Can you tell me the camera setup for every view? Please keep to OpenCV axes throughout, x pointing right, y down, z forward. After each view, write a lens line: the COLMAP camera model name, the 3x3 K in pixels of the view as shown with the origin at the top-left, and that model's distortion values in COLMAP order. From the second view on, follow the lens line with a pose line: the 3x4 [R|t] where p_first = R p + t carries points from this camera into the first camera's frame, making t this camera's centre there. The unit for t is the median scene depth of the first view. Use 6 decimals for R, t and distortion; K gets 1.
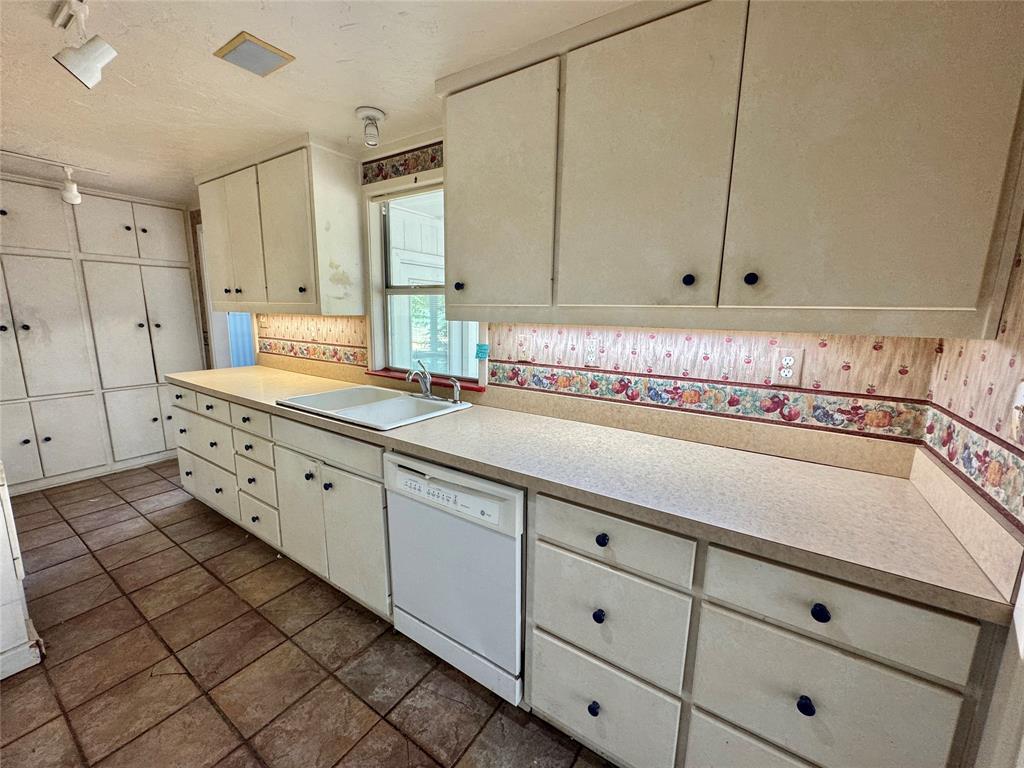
lens RADIAL K [[412.9, 0, 510.7], [0, 412.9, 383.7], [0, 0, 1]] dist [-0.000749, 0.000272]
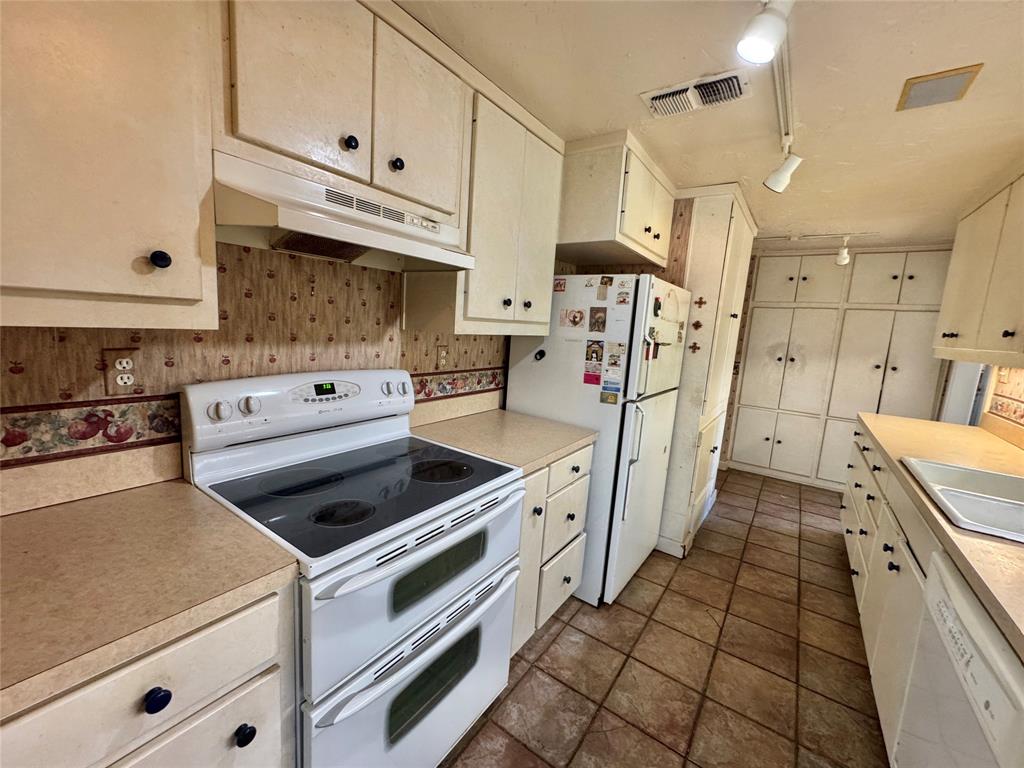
lens RADIAL K [[412.9, 0, 512.3], [0, 412.9, 383.6], [0, 0, 1]] dist [-0.000749, 0.000272]
pose [[-0.026239, 0.127648, -0.991472, 0.315441], [-0.233656, 0.963557, 0.130237, -0.030429], [0.971965, 0.235081, 0.004543, 0.156653]]
